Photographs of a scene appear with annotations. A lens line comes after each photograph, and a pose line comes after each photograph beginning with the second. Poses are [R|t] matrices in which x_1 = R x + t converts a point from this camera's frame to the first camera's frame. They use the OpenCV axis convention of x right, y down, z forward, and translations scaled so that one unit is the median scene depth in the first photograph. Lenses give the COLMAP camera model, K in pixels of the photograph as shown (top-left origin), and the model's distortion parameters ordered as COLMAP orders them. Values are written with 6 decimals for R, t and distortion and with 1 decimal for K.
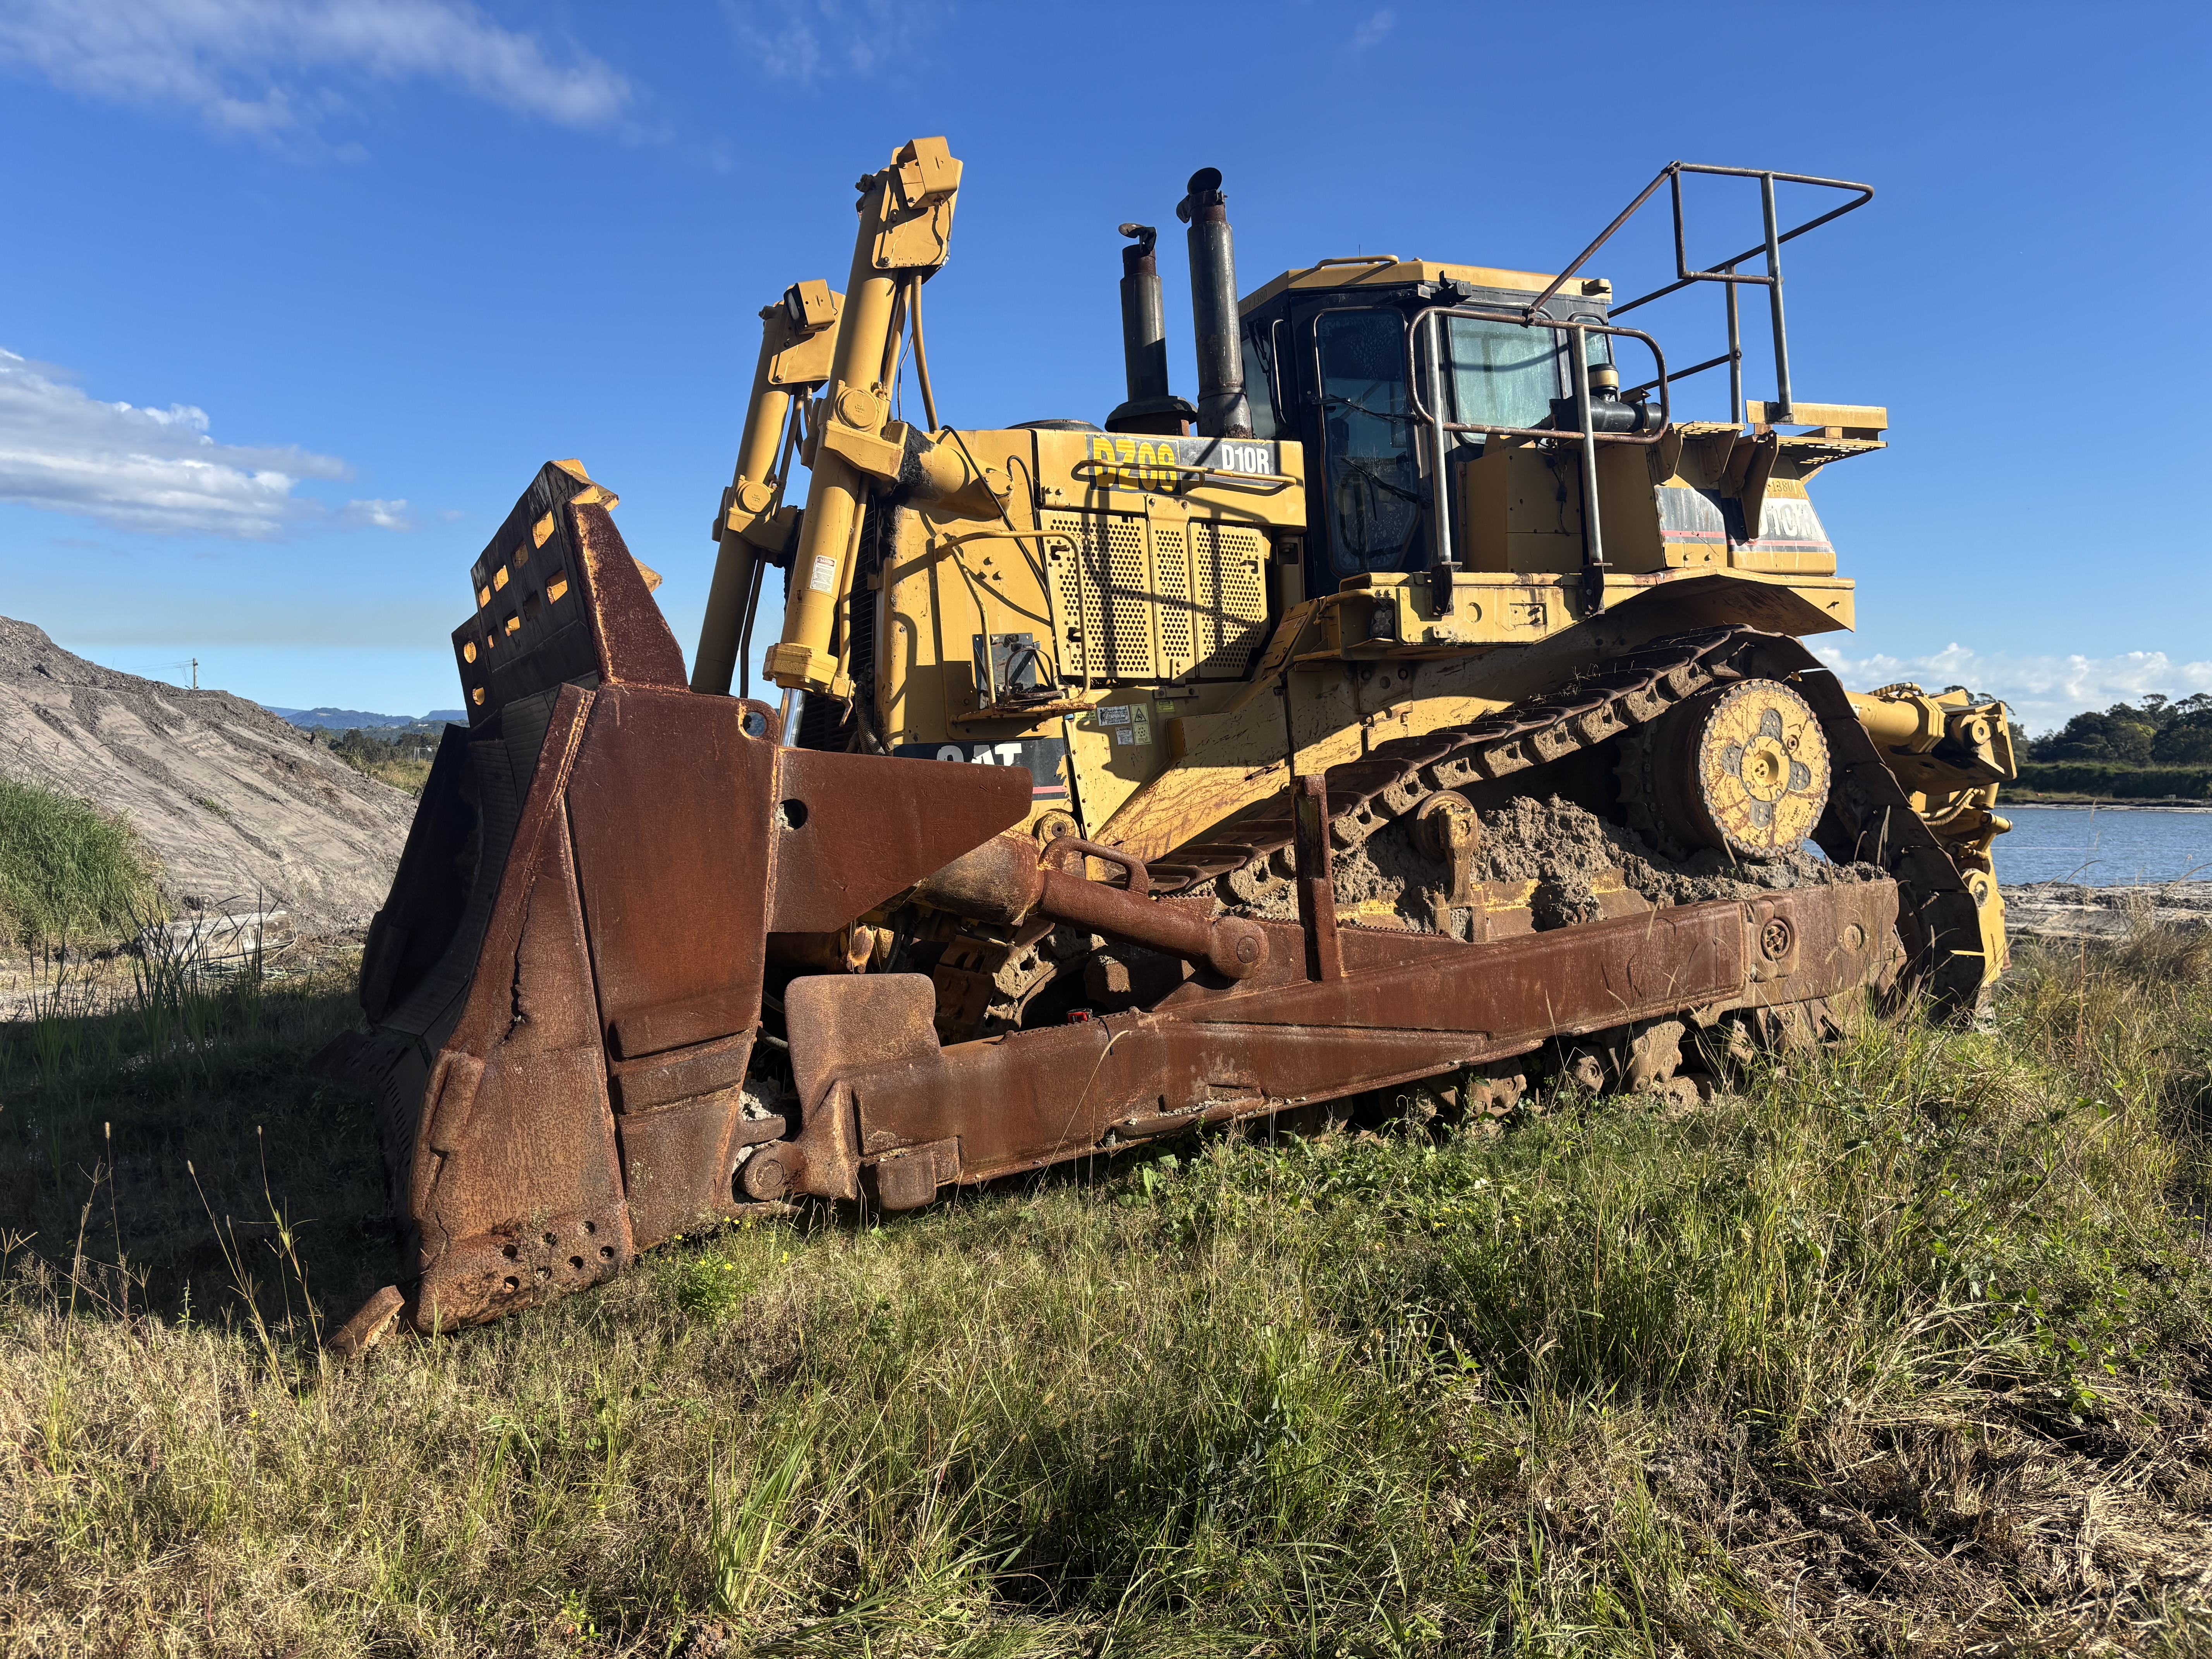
lens RADIAL K [[1667.5, 0, 1147.5], [0, 1667.5, 827.4], [0, 0, 1]] dist [0.154363, -0.397903]
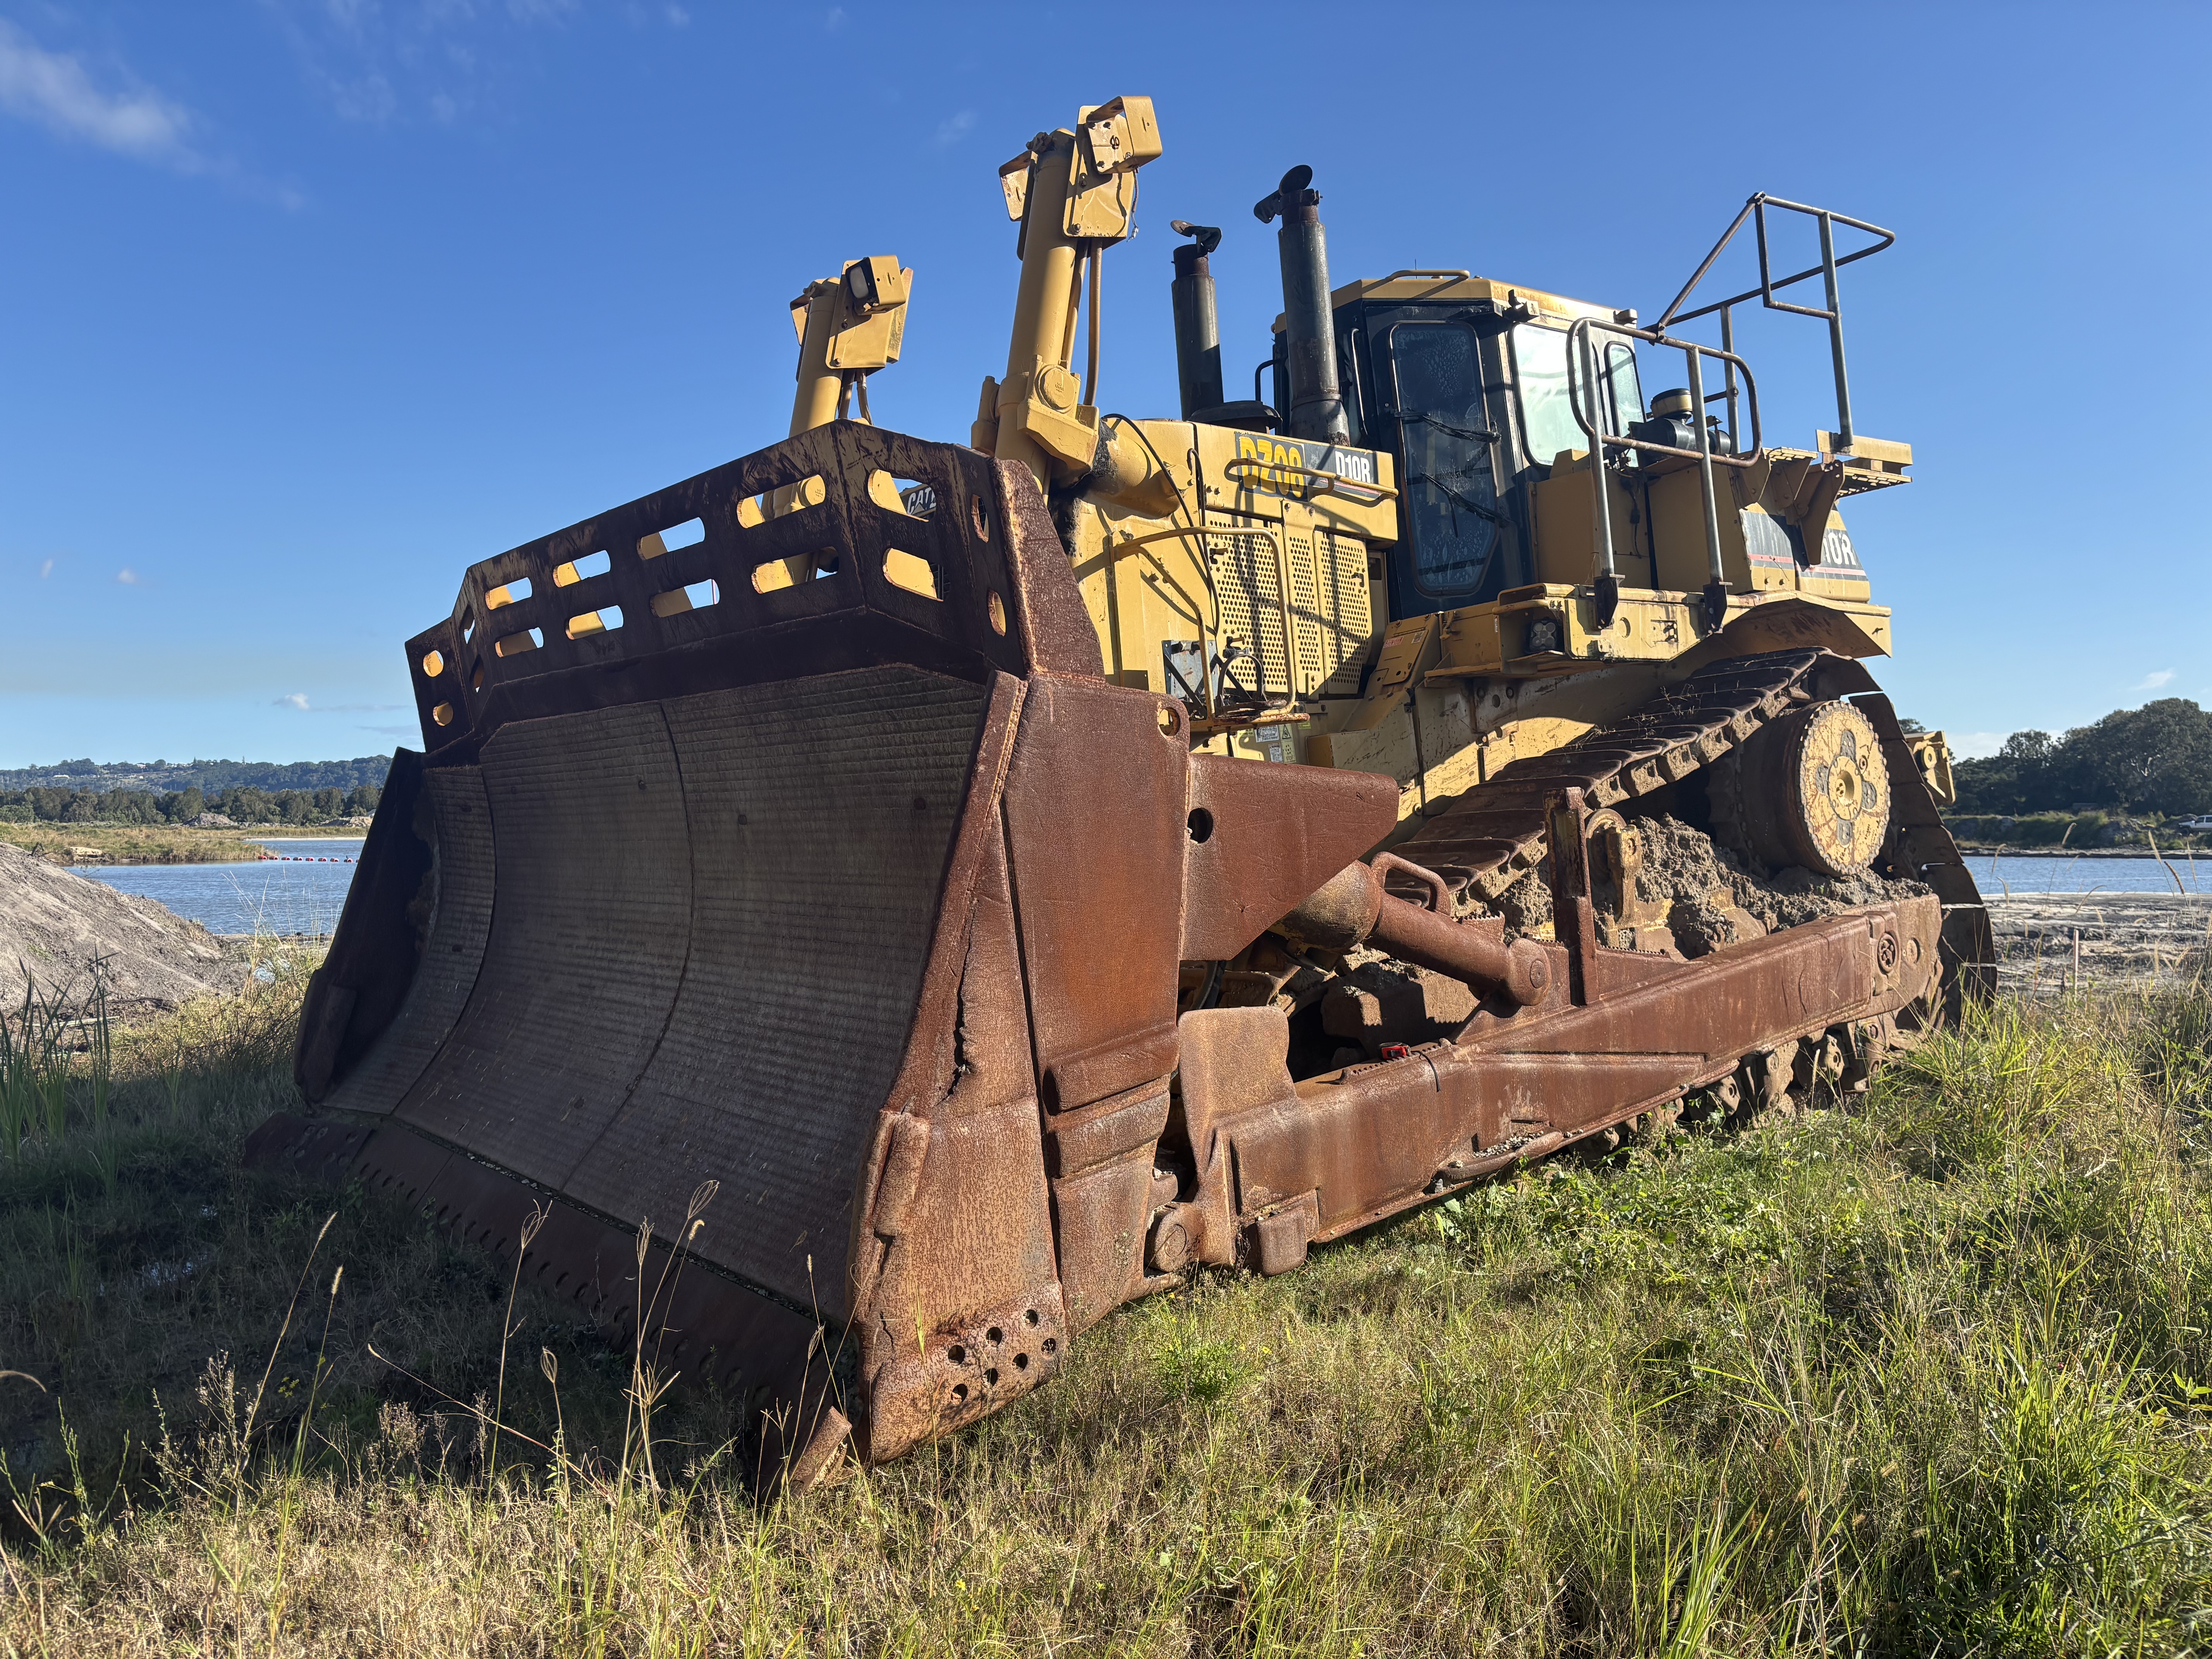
lens RADIAL K [[1667.5, 0, 1147.5], [0, 1667.5, 827.4], [0, 0, 1]] dist [0.154363, -0.397903]
pose [[0.974062, -0.009994, 0.226063, -0.292555], [0.016938, 0.999442, -0.028797, 0.012051], [-0.225649, 0.031879, 0.973687, 0.105432]]
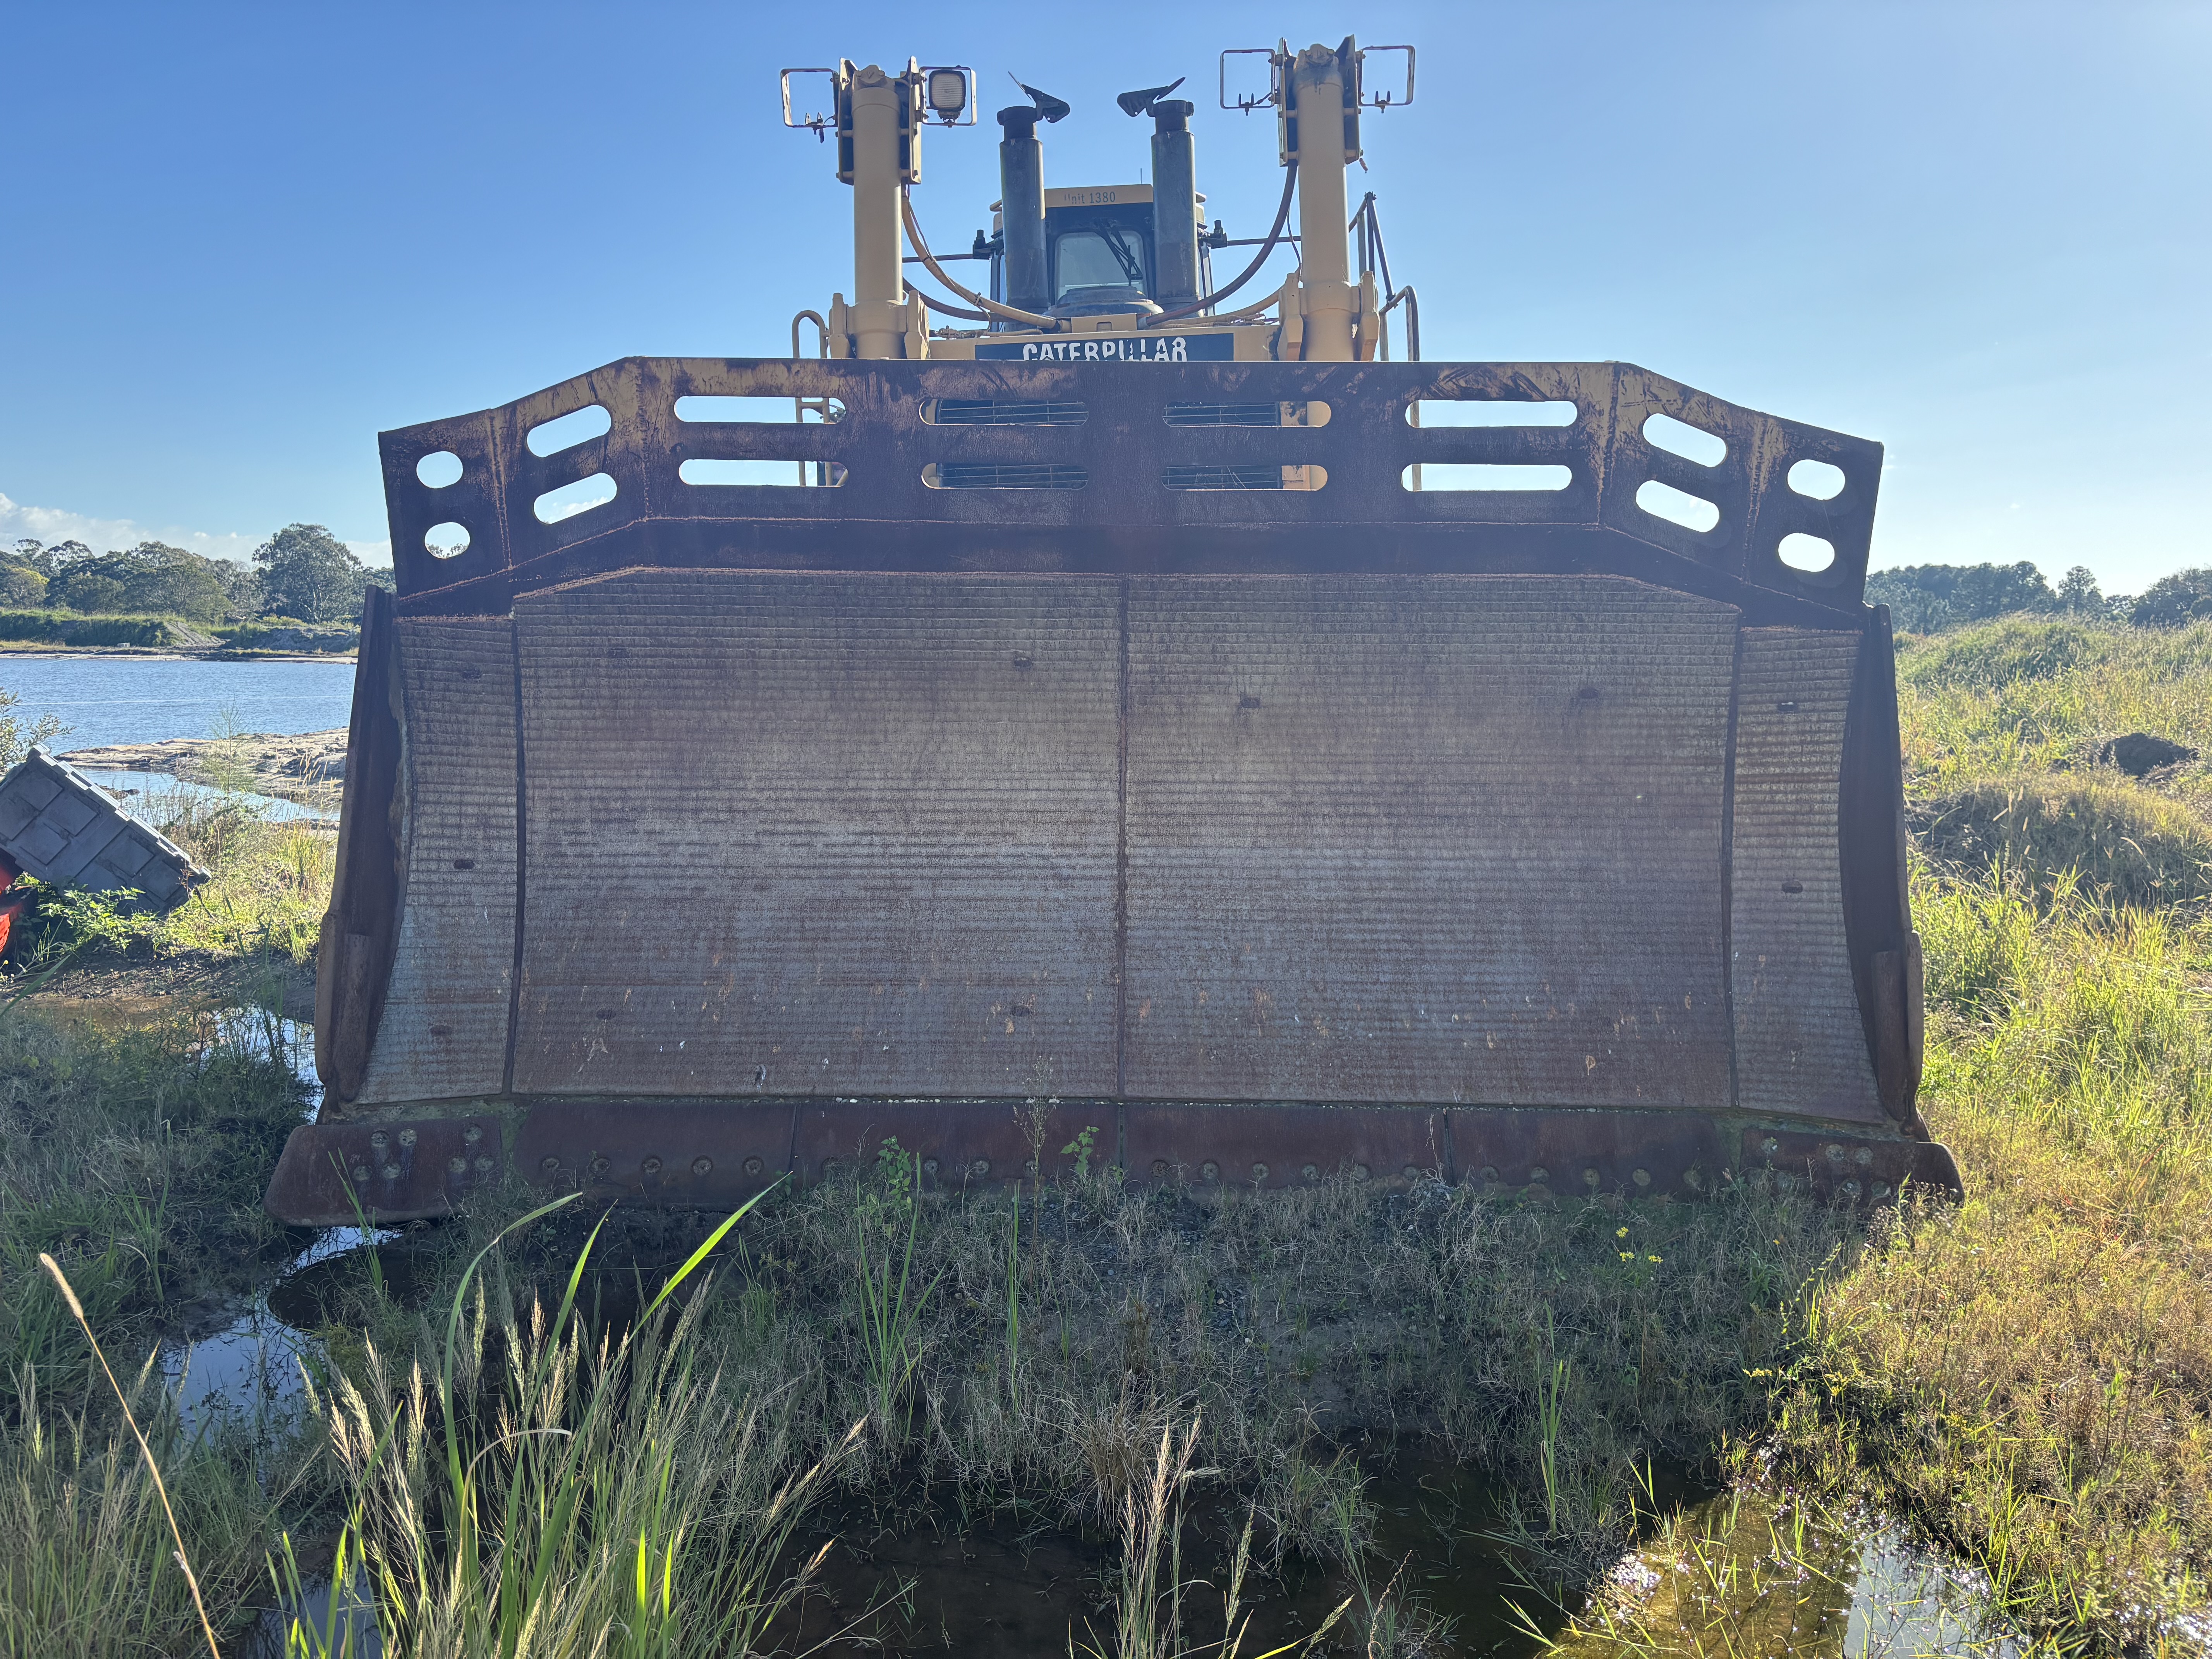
lens RADIAL K [[1667.5, 0, 1147.5], [0, 1667.5, 827.4], [0, 0, 1]] dist [0.154363, -0.397903]
pose [[0.428439, -0.093537, 0.898716, -1.027809], [0.019117, 0.995343, 0.094481, -0.033901], [-0.903369, -0.023299, 0.428232, 0.611104]]
